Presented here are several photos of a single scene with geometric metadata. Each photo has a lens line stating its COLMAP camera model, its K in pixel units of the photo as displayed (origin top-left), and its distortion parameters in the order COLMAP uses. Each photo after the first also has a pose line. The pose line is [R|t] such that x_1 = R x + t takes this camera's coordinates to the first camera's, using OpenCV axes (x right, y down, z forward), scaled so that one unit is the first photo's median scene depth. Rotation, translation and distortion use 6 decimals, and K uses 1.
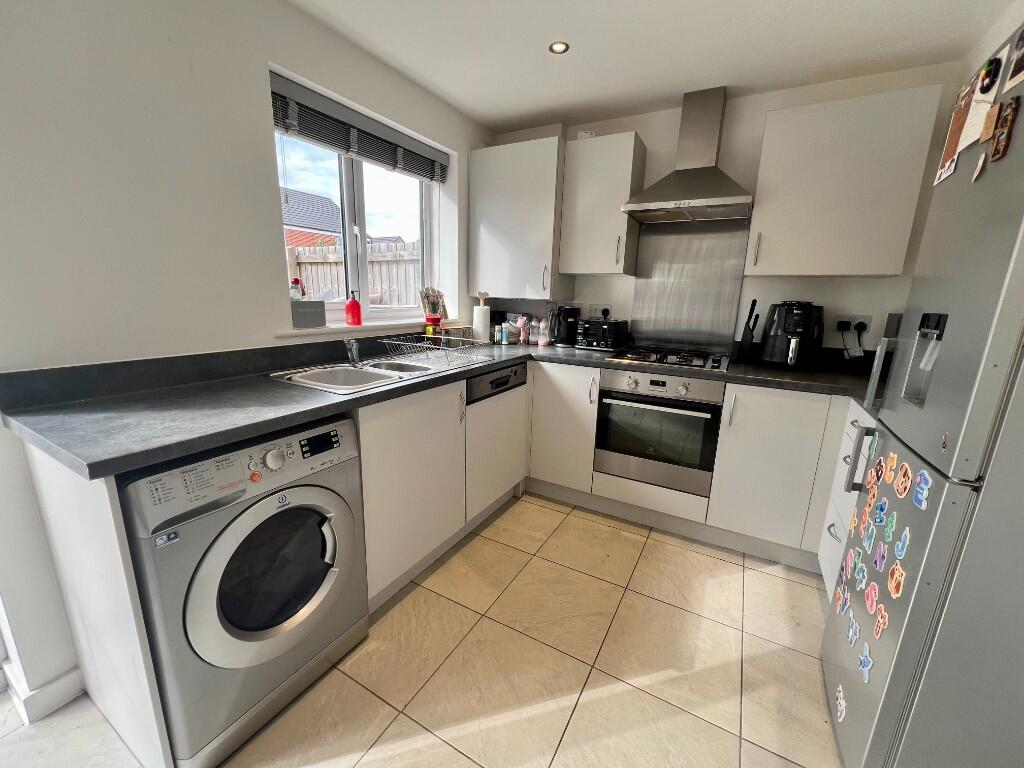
lens RADIAL K [[411.7, 0, 512.0], [0, 411.7, 384.0], [0, 0, 1]] dist [0.000837, -0.000113]
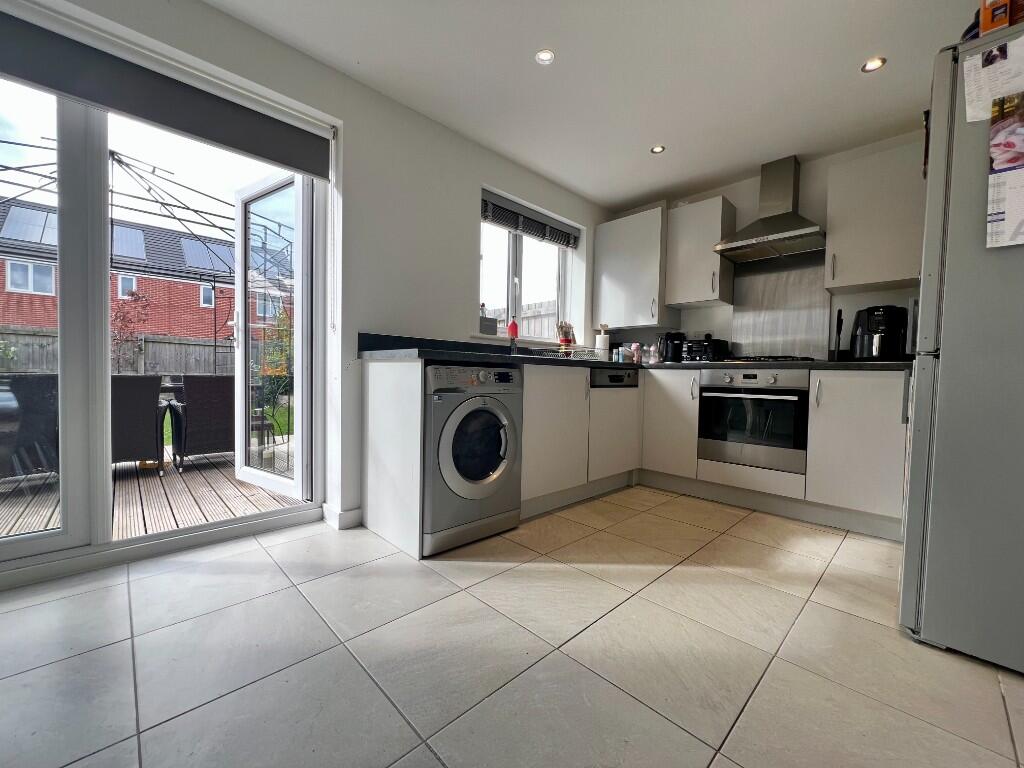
lens RADIAL K [[411.7, 0, 512.0], [0, 411.7, 384.0], [0, 0, 1]] dist [0.000837, -0.000113]
pose [[0.959246, -0.000331, -0.282573, 0.021920], [-0.056560, 0.979538, -0.193151, 0.268185], [0.276855, 0.201261, 0.939598, -0.303940]]
